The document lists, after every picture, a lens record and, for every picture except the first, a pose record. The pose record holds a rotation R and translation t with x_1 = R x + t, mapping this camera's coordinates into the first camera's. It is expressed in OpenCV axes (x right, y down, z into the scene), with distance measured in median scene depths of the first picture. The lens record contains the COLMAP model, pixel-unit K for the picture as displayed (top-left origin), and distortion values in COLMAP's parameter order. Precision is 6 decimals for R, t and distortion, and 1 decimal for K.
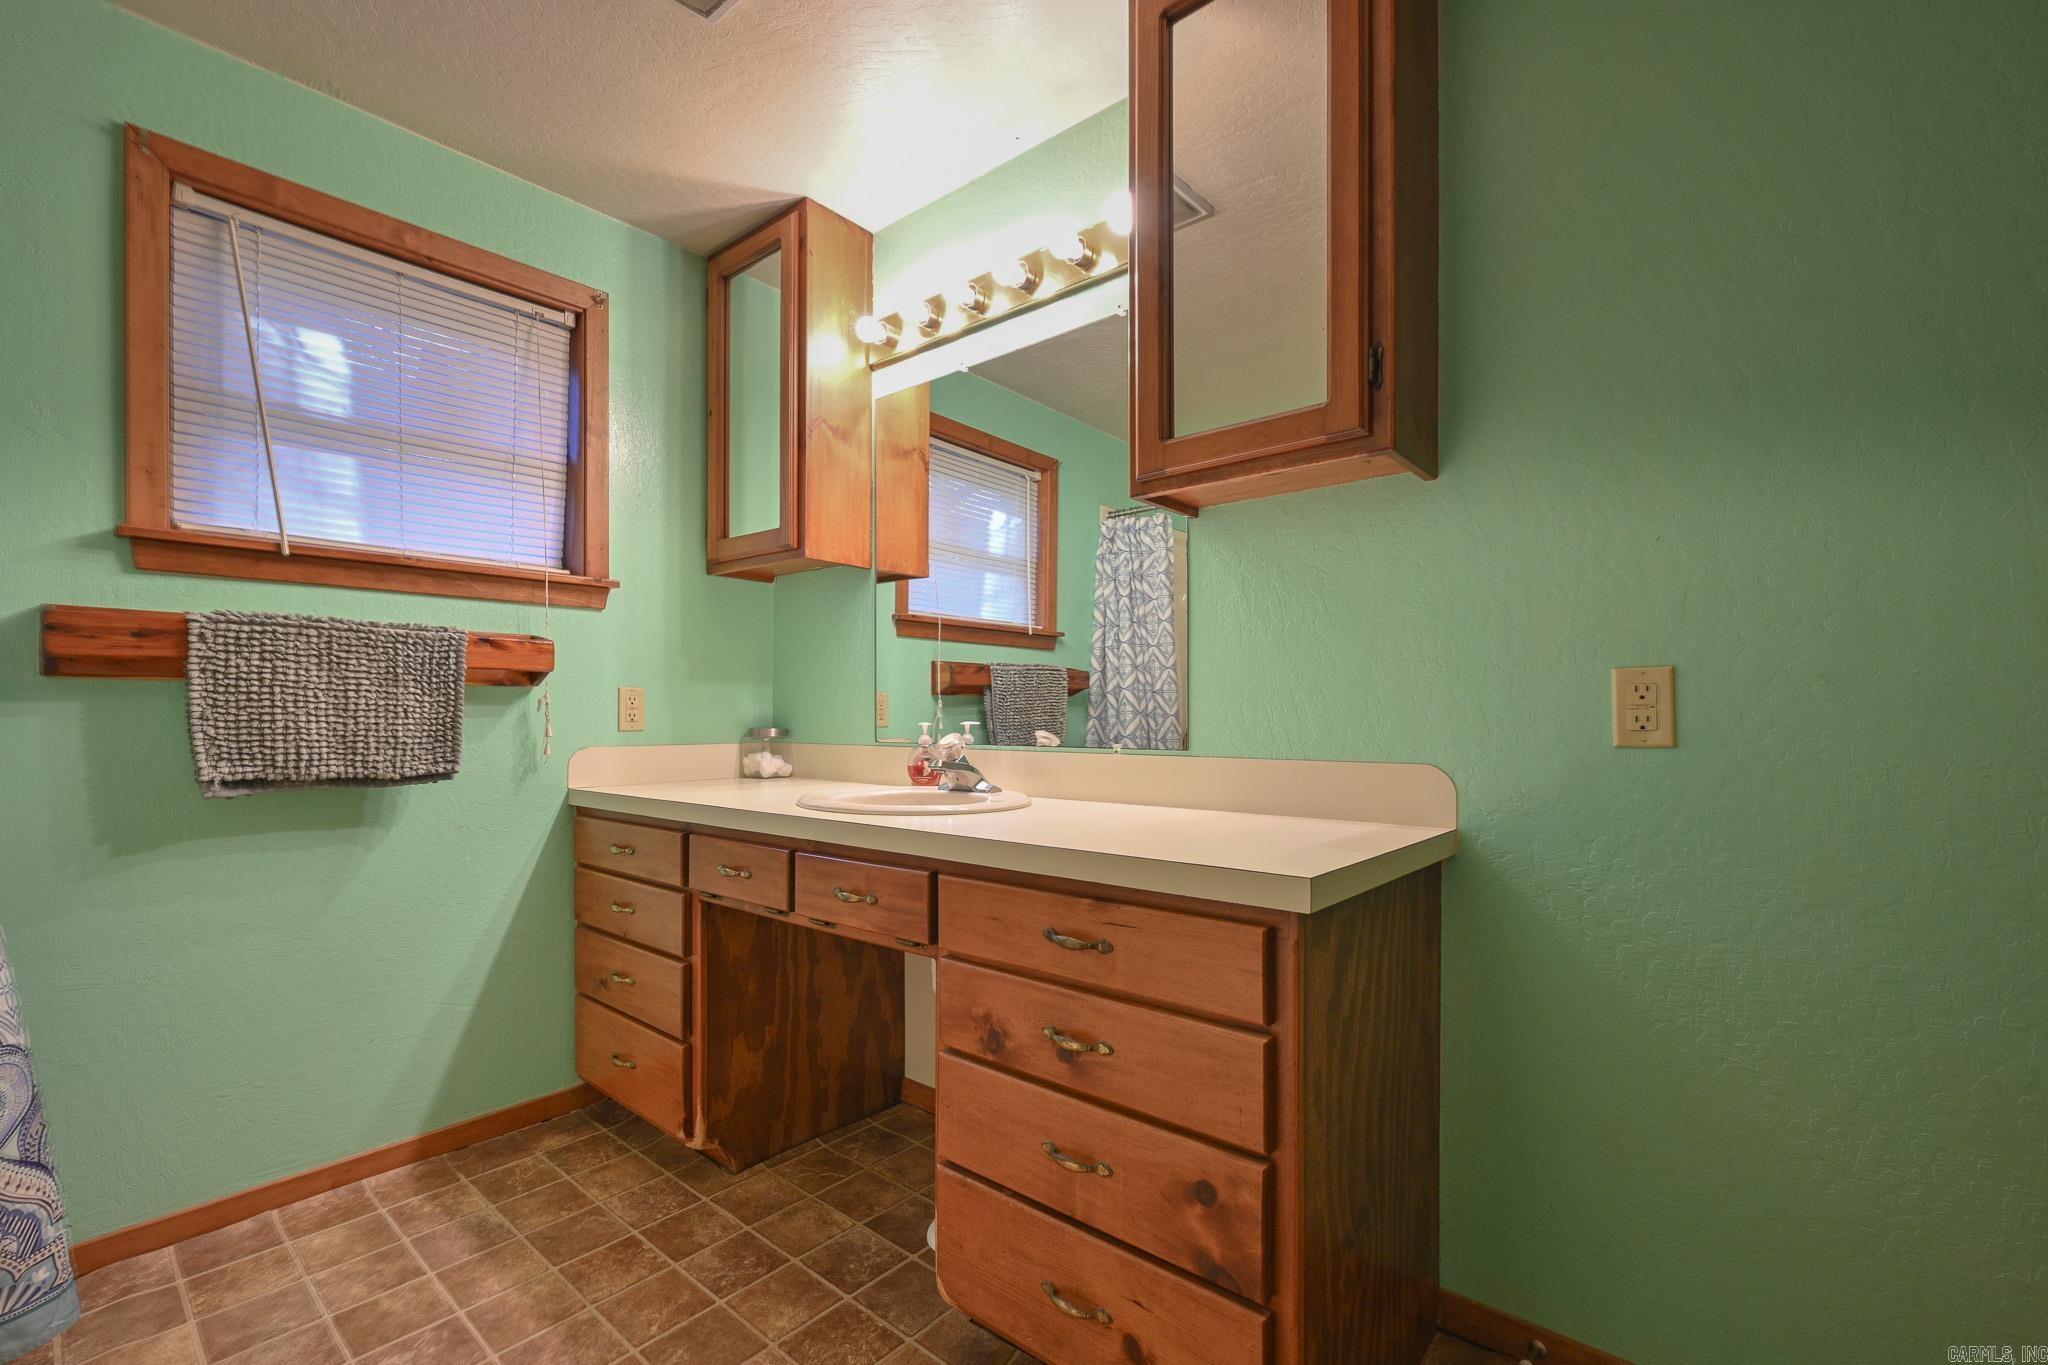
lens RADIAL K [[875.5, 0, 1075.7], [0, 875.5, 711.2], [0, 0, 1]] dist [-0.000700, 0.000055]
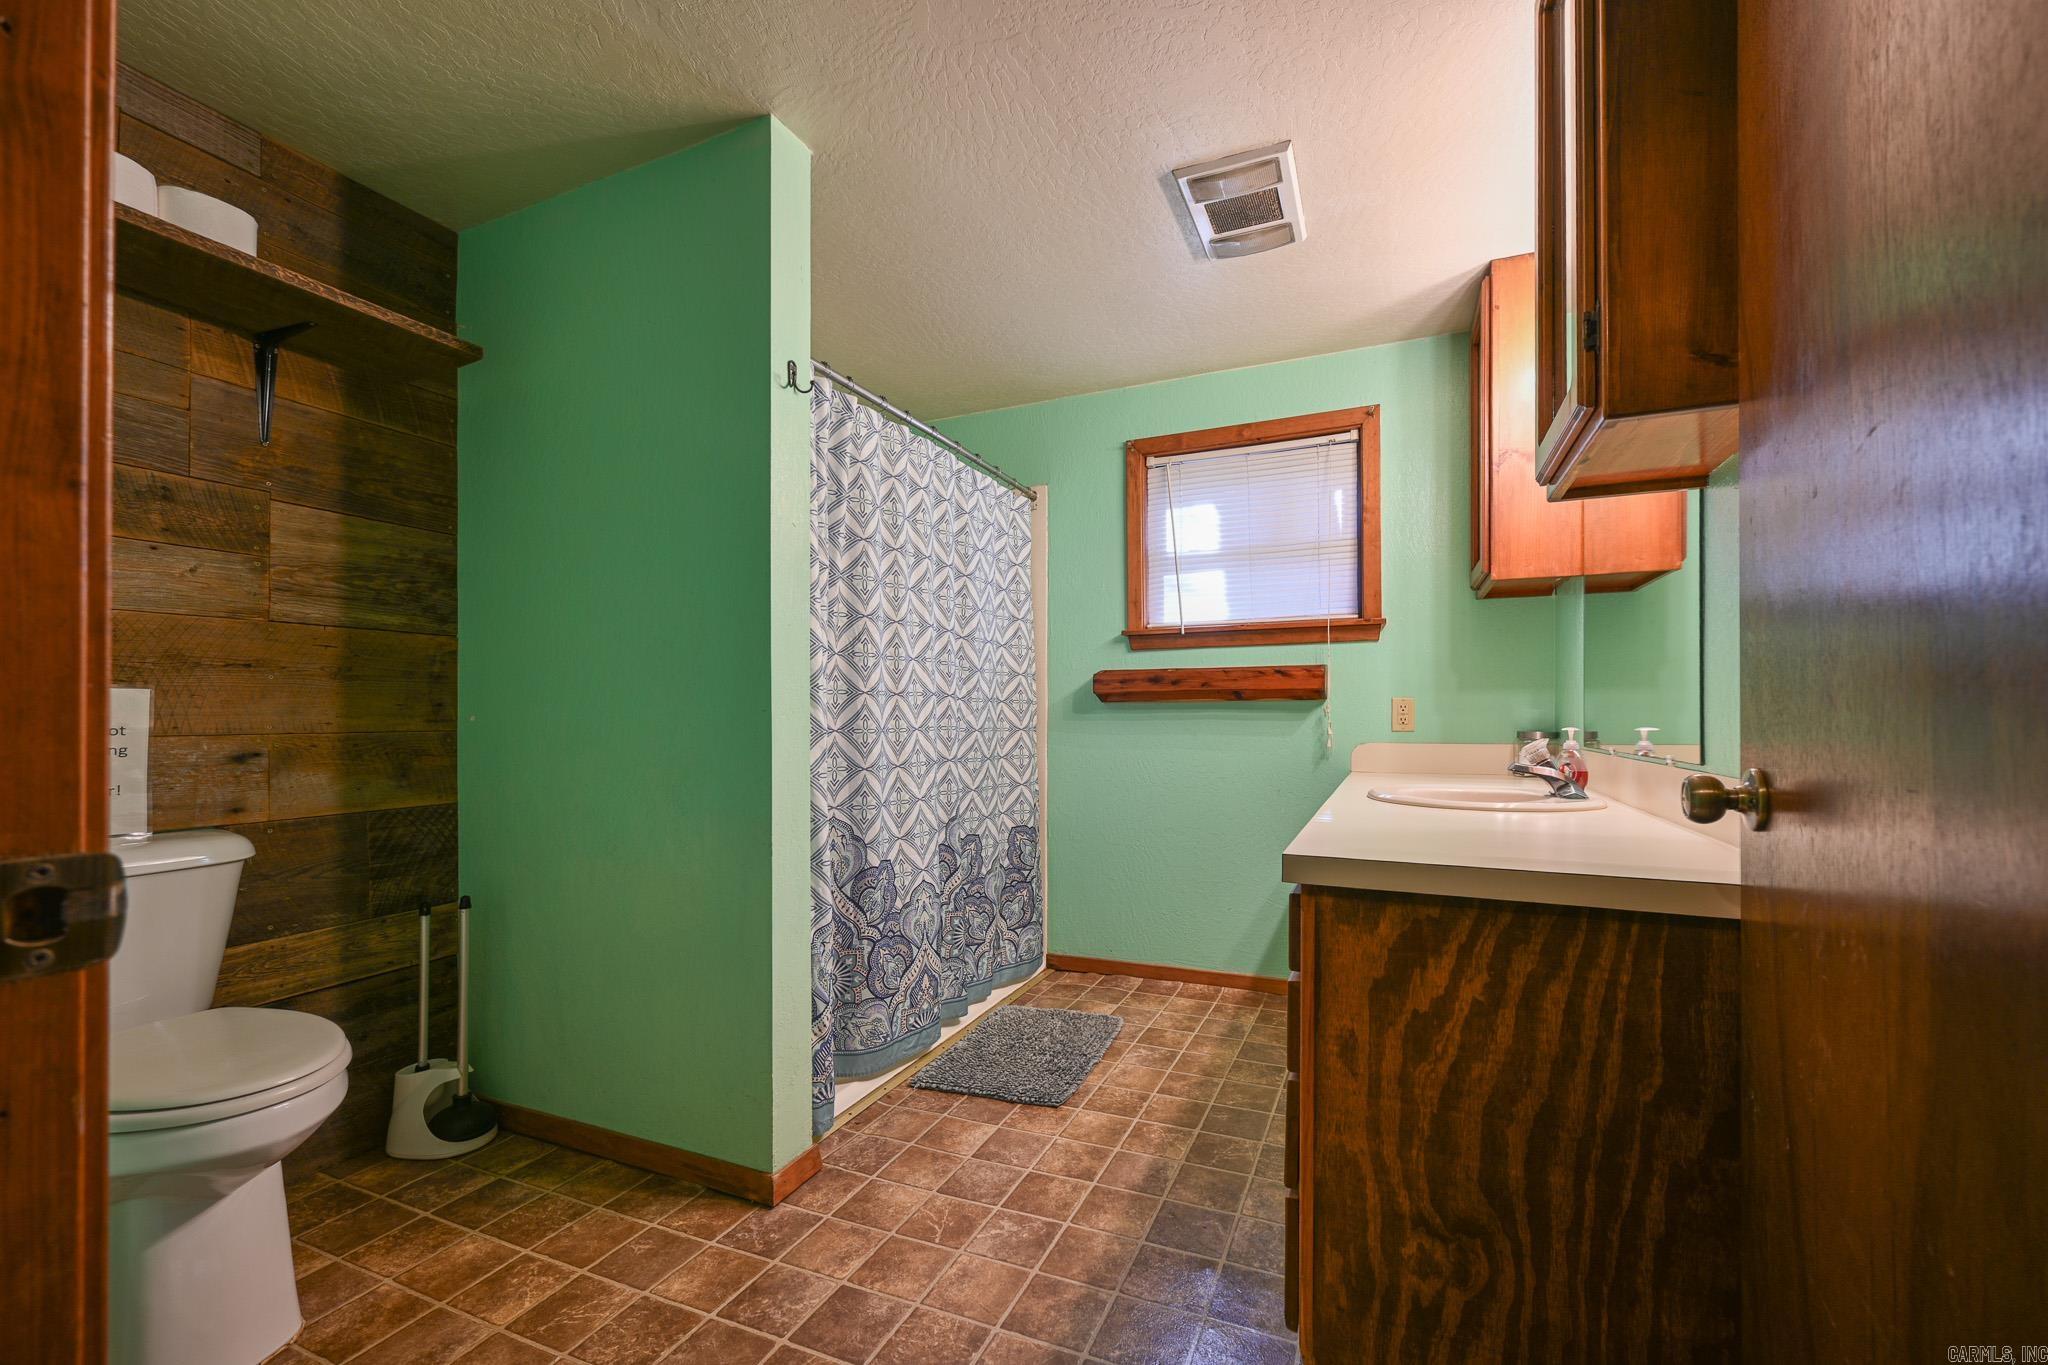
lens RADIAL K [[875.5, 0, 1075.7], [0, 875.5, 711.2], [0, 0, 1]] dist [-0.000700, 0.000055]
pose [[0.319528, -0.006545, -0.947554, 0.807203], [0.005756, 0.999971, -0.004966, -0.006045], [0.947559, -0.003868, 0.319556, 0.184012]]
